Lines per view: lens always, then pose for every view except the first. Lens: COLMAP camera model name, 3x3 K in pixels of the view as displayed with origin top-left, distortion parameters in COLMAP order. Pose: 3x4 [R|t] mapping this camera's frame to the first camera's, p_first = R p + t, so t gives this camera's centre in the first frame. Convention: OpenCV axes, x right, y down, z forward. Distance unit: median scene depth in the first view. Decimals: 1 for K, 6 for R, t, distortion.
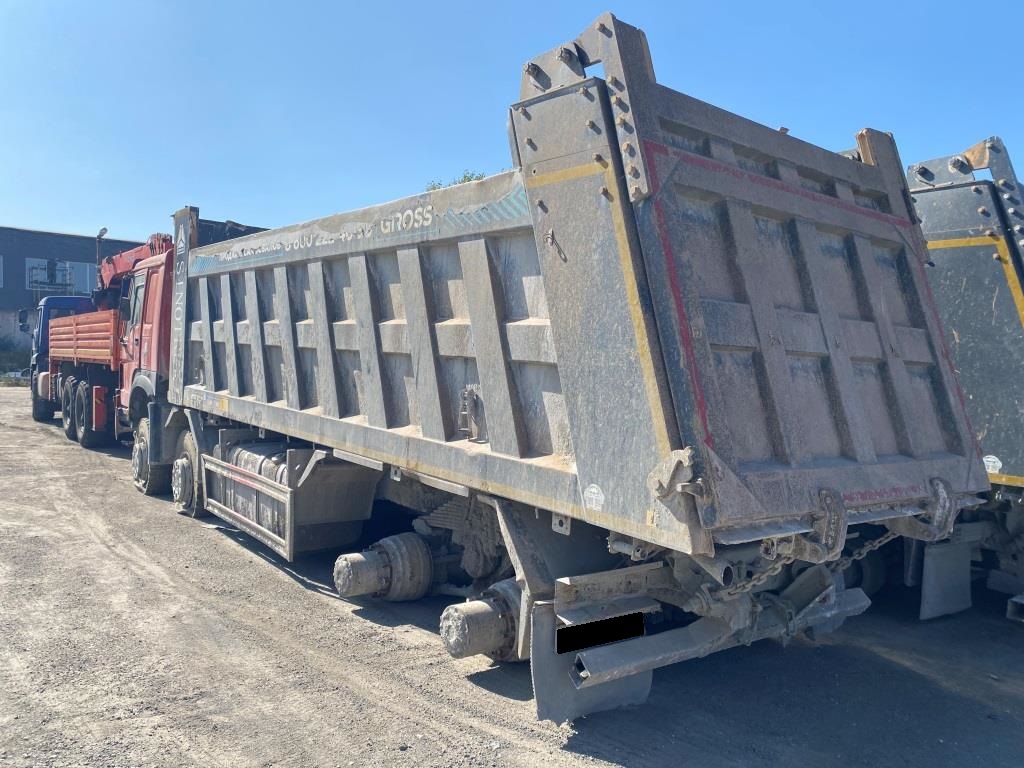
lens RADIAL K [[775.6, 0, 486.1], [0, 775.6, 393.4], [0, 0, 1]] dist [0.122348, -0.142465]
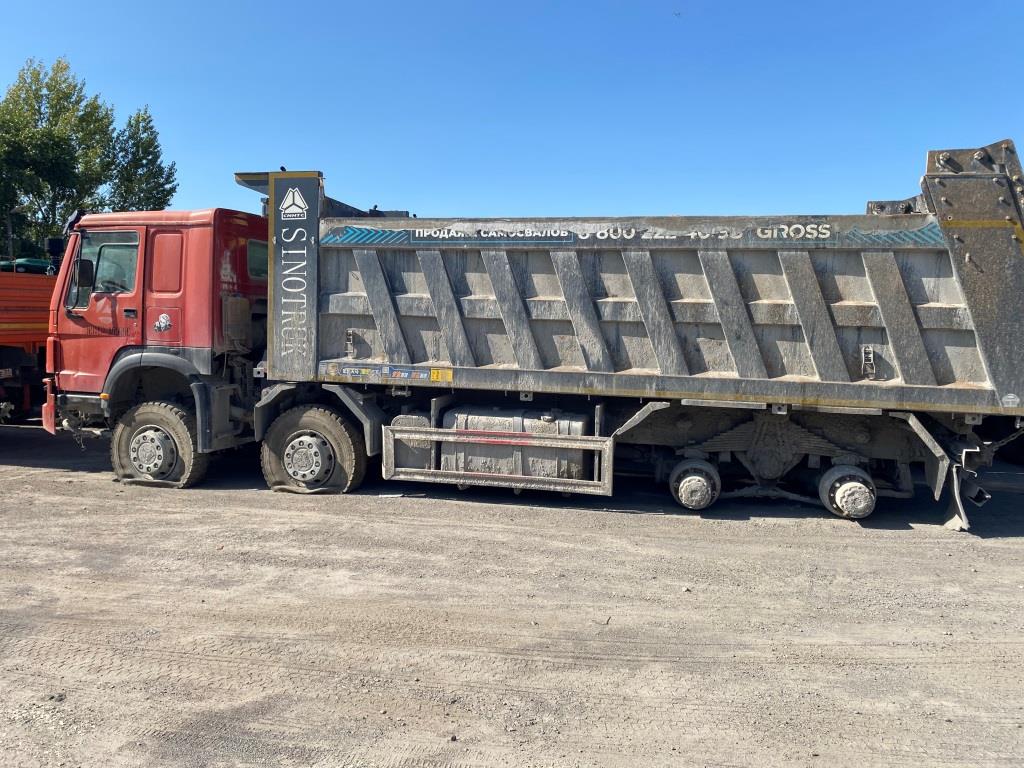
lens RADIAL K [[778.7, 0, 512.0], [0, 778.7, 384.0], [0, 0, 1]] dist [0.065288, -0.083757]
pose [[0.778405, -0.078436, 0.622842, -1.446970], [0.044328, 0.996555, 0.070099, -0.068329], [-0.626195, -0.026956, 0.779201, 0.198827]]
